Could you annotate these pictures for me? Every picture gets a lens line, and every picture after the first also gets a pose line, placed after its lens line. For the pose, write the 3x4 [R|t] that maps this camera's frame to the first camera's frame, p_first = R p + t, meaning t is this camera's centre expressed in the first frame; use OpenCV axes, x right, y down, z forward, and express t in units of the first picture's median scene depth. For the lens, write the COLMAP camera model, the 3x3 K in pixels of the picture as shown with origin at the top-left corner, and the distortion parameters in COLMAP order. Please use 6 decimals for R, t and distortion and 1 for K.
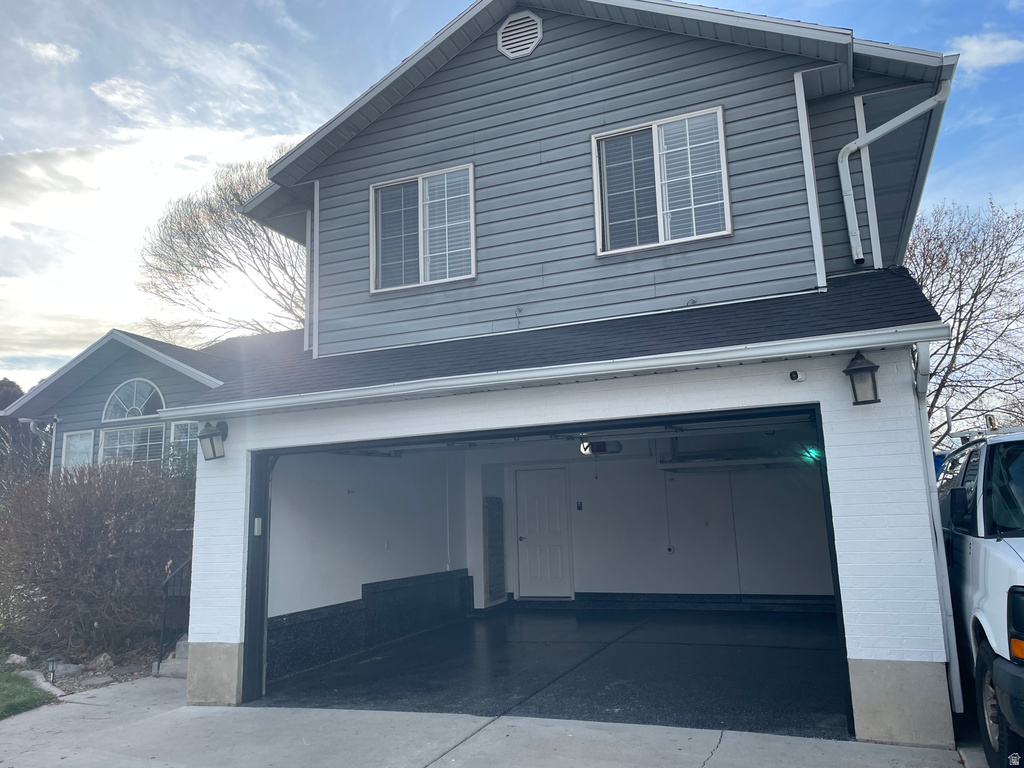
lens RADIAL K [[769.3, 0, 512.0], [0, 769.3, 384.0], [0, 0, 1]] dist [0.101776, -0.123649]
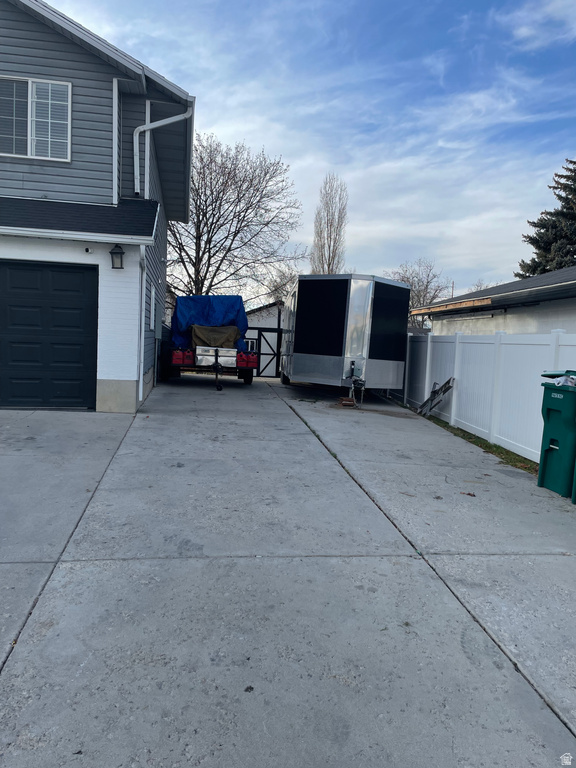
lens RADIAL K [[577.0, 0, 289.4], [0, 577.0, 379.0], [0, 0, 1]] dist [0.101776, -0.123649]
pose [[0.832802, 0.030421, 0.552735, -0.033126], [-0.165839, 0.966340, 0.196684, -0.057338], [-0.528146, -0.255464, 0.809815, -0.493279]]
